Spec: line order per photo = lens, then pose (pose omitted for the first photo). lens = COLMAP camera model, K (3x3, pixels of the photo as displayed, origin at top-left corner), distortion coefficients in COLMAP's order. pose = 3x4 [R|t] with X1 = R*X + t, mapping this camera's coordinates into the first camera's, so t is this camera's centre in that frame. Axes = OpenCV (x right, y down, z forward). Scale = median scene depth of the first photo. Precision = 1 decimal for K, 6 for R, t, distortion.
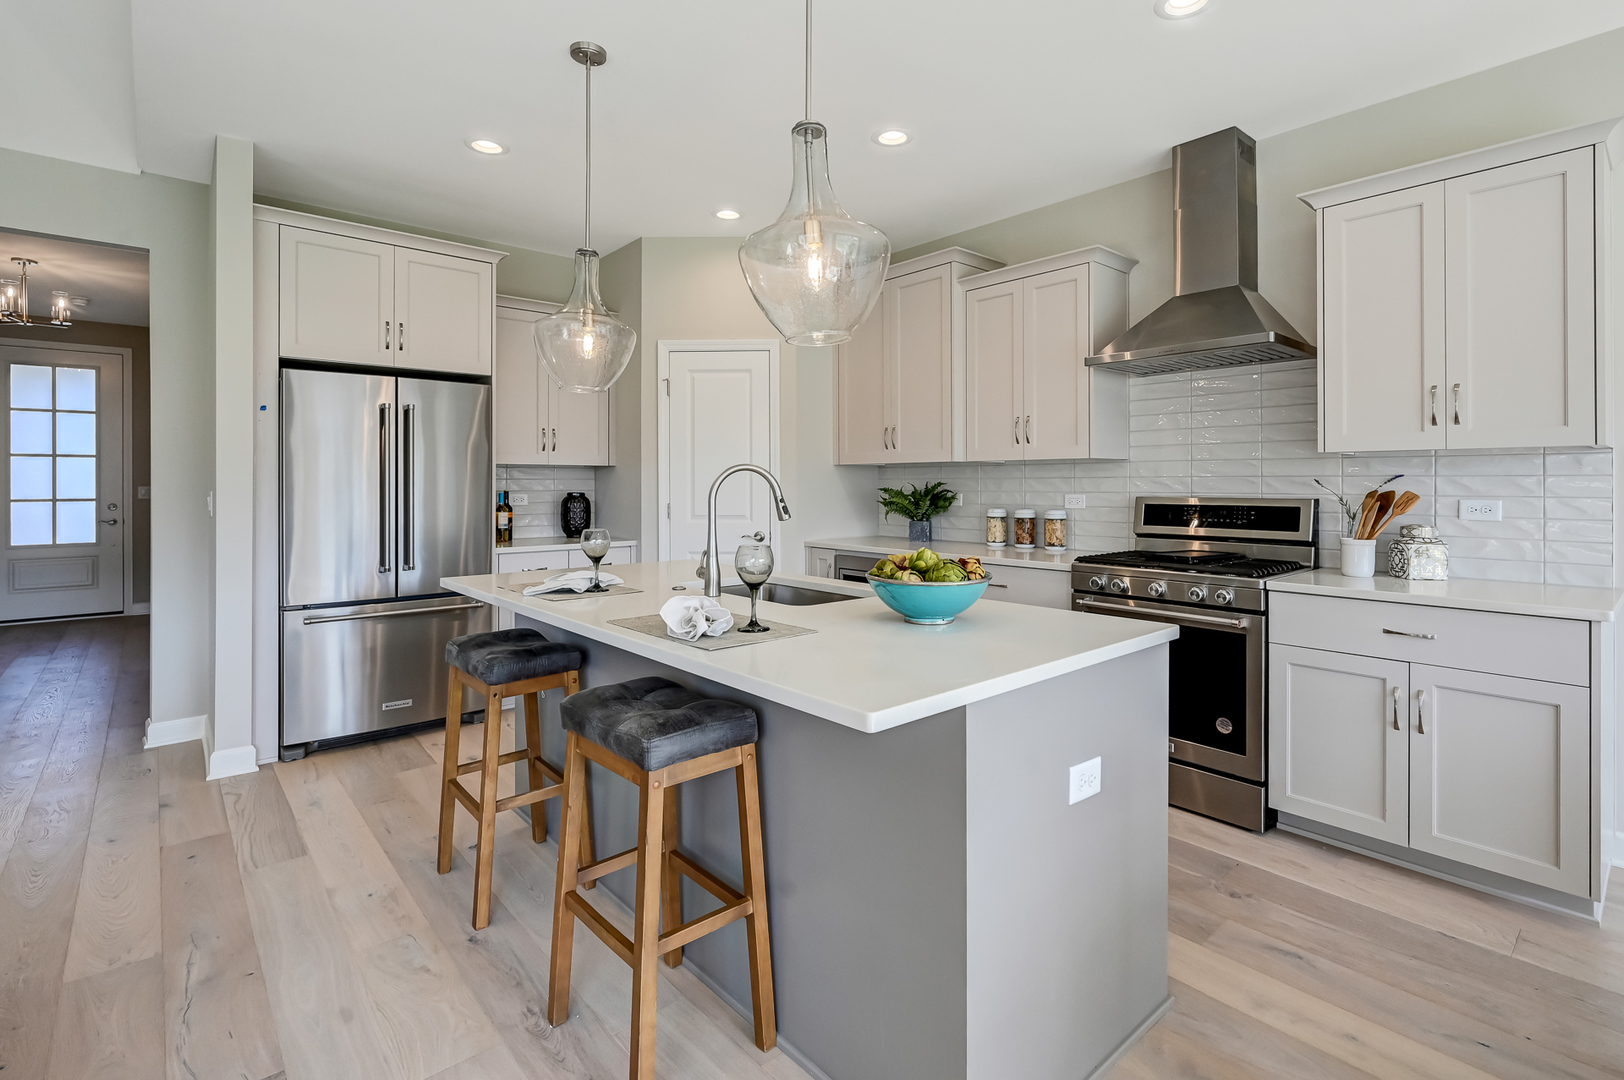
lens RADIAL K [[764.5, 0, 813.5], [0, 764.5, 482.5], [0, 0, 1]] dist [-0.003387, -0.000357]
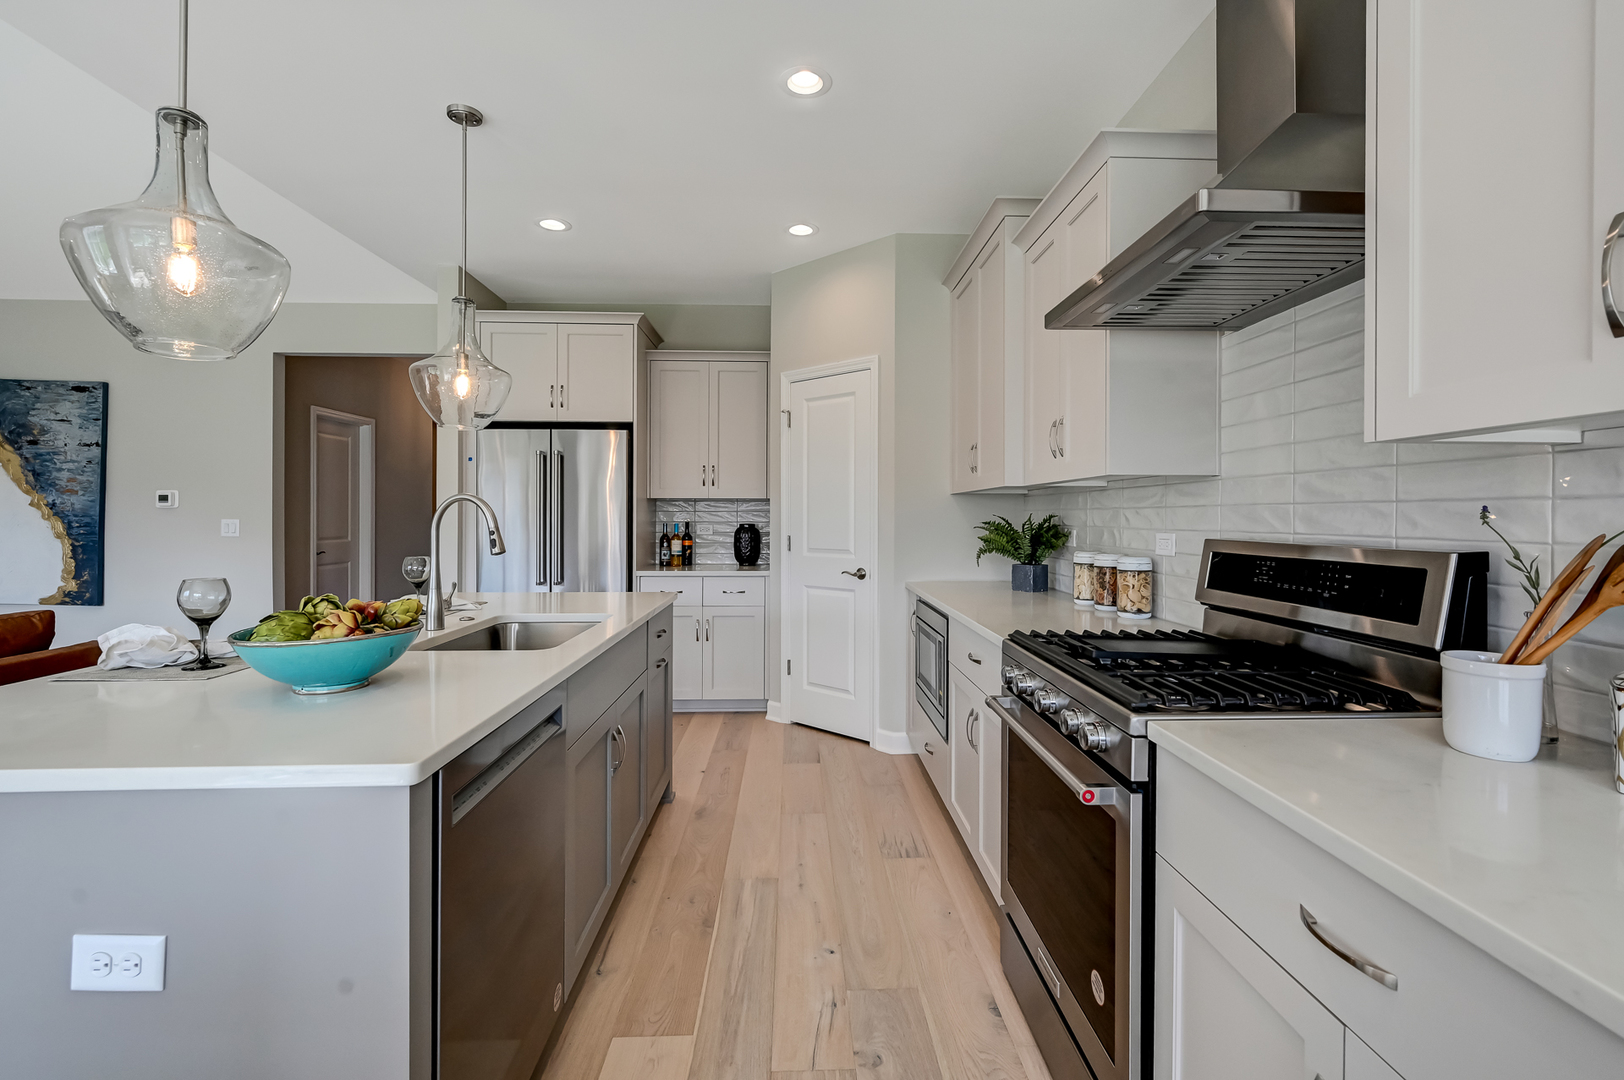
lens RADIAL K [[700.8, 0, 817.9], [0, 700.8, 516.6], [0, 0, 1]] dist [-0.001487, -0.000210]
pose [[0.779780, 0.002633, -0.626049, 0.416626], [-0.001312, 0.999996, 0.002572, 0.000701], [0.626053, -0.001184, 0.779780, 0.315165]]
